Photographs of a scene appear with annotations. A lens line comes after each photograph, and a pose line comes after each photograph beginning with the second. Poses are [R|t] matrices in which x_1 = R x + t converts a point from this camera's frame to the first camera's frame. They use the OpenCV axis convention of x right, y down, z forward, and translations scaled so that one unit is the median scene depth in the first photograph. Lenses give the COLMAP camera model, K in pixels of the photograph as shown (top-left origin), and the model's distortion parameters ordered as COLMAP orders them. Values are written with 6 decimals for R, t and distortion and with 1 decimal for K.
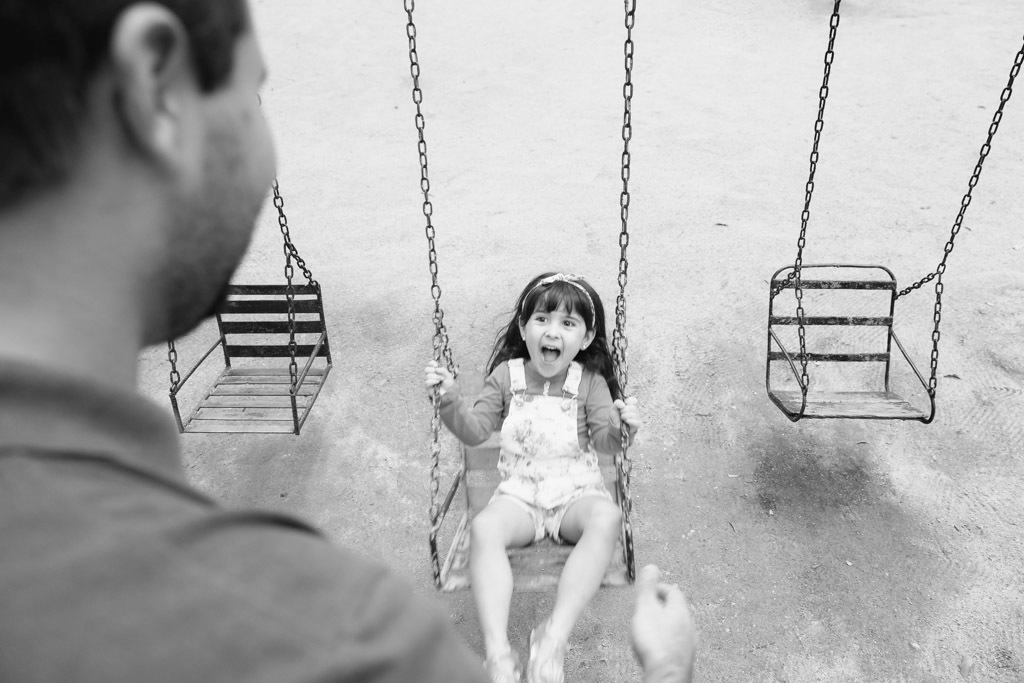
lens RADIAL K [[704.1, 0, 512.1], [0, 704.1, 351.2], [0, 0, 1]] dist [0.000268, 0.000084]
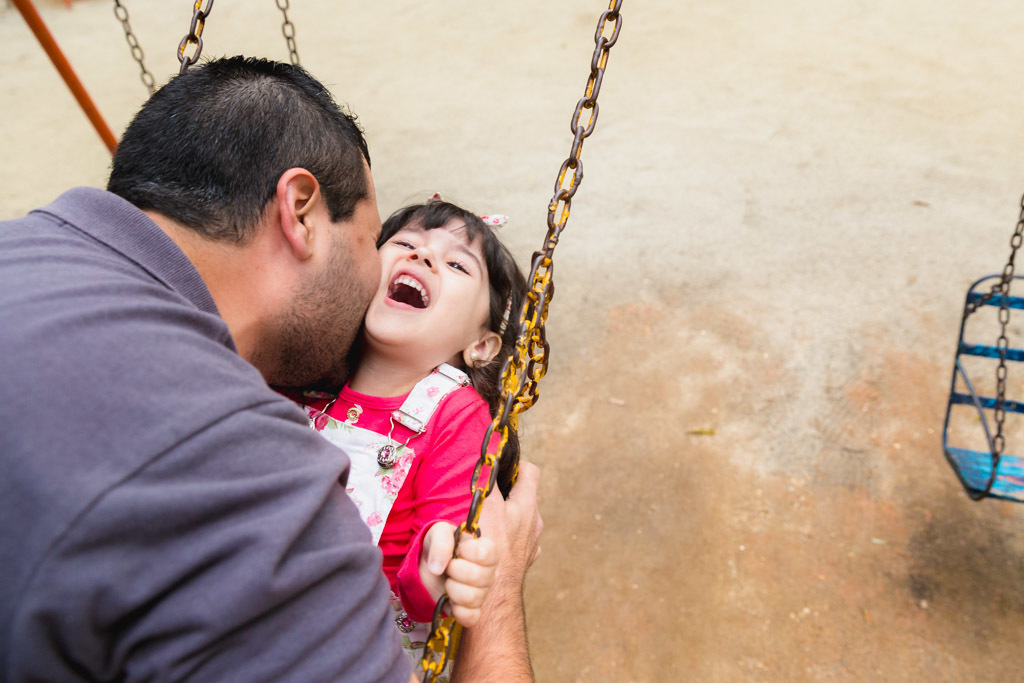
lens RADIAL K [[745.2, 0, 512.0], [0, 745.2, 341.5], [0, 0, 1]] dist [-0.039418, 0.029746]
pose [[0.971138, 0.118715, -0.206875, 0.072335], [-0.110823, 0.992613, 0.049371, -0.028263], [0.211208, -0.025020, 0.977121, 0.157633]]
